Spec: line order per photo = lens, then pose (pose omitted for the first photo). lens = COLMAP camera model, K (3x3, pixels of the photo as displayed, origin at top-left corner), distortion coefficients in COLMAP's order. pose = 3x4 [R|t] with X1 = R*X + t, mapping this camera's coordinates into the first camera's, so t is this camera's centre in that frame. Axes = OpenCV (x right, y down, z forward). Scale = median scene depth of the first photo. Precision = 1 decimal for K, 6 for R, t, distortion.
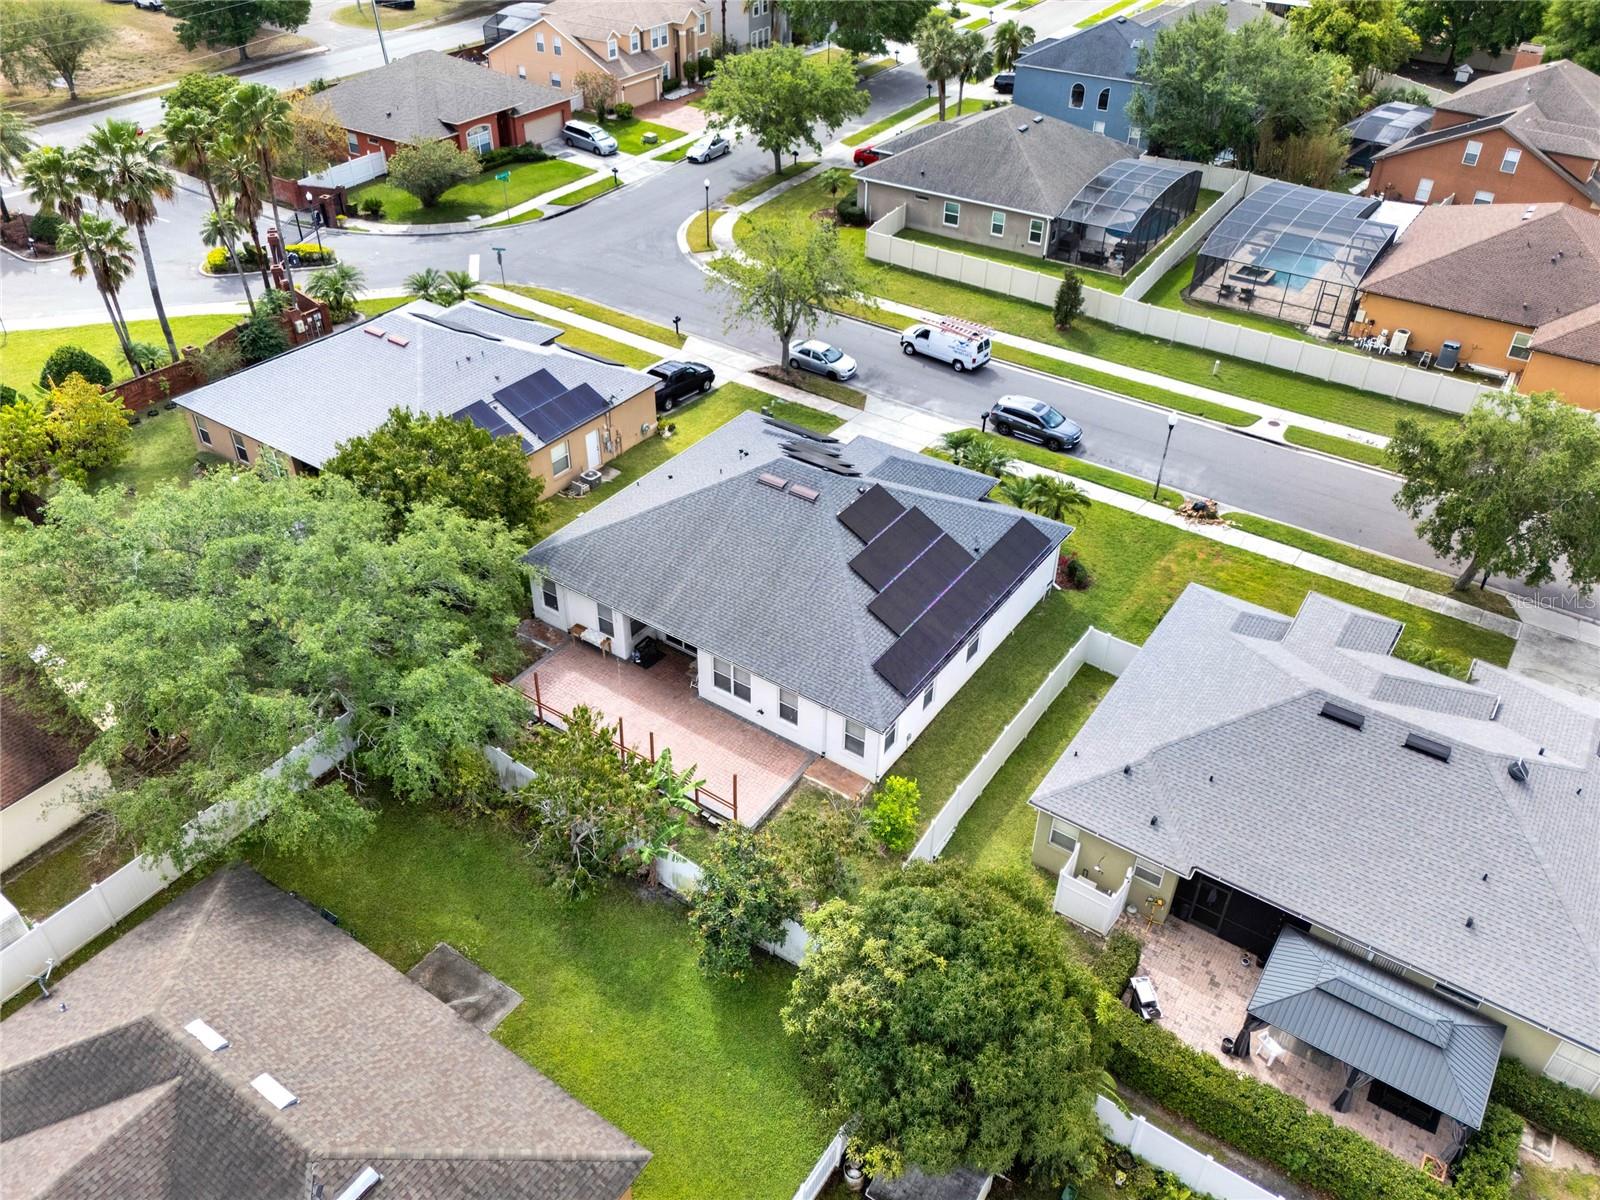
lens RADIAL K [[1233.1, 0, 801.0], [0, 1233.1, 567.5], [0, 0, 1]] dist [0.106135, -0.099098]
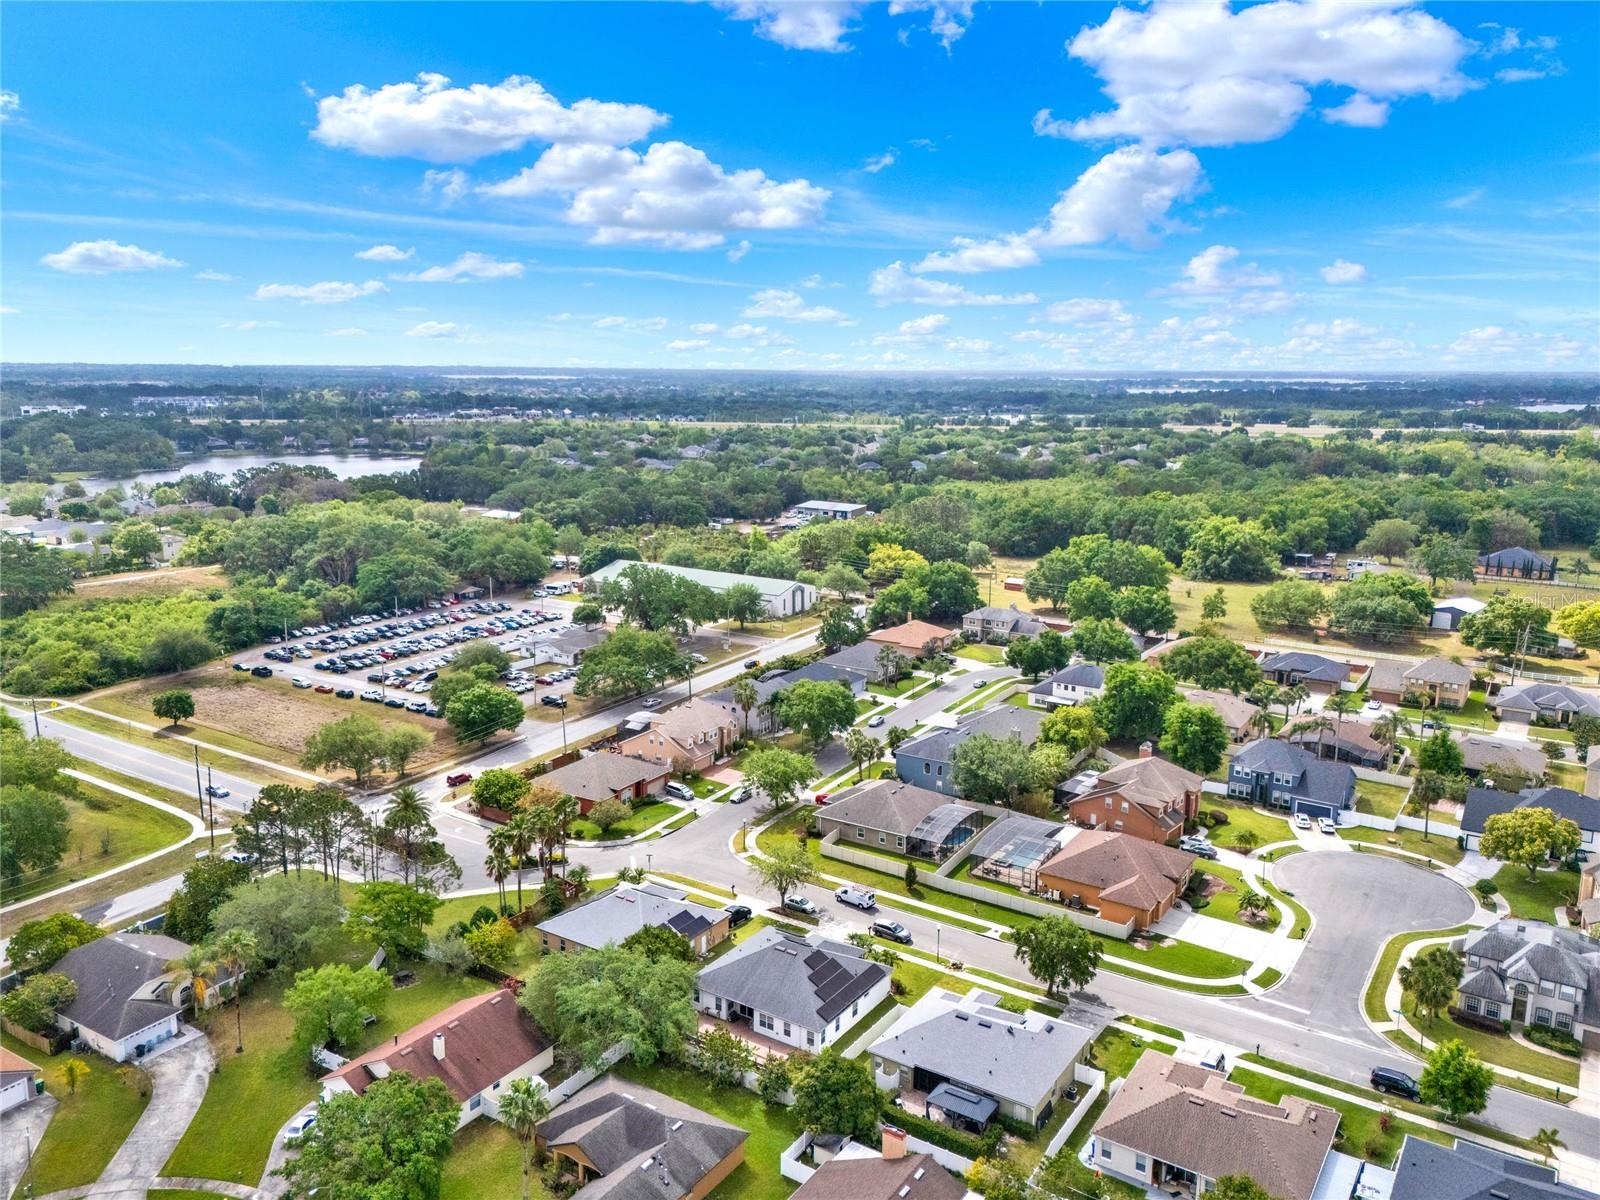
lens RADIAL K [[1208.0, 0, 800.0], [0, 1208.0, 600.0], [0, 0, 1]] dist [0.074514, -0.058287]
pose [[0.999865, -0.010972, 0.012262, -0.002635], [0.014987, 0.914867, -0.403477, 0.200162], [-0.006791, 0.403606, 0.914908, -1.146474]]
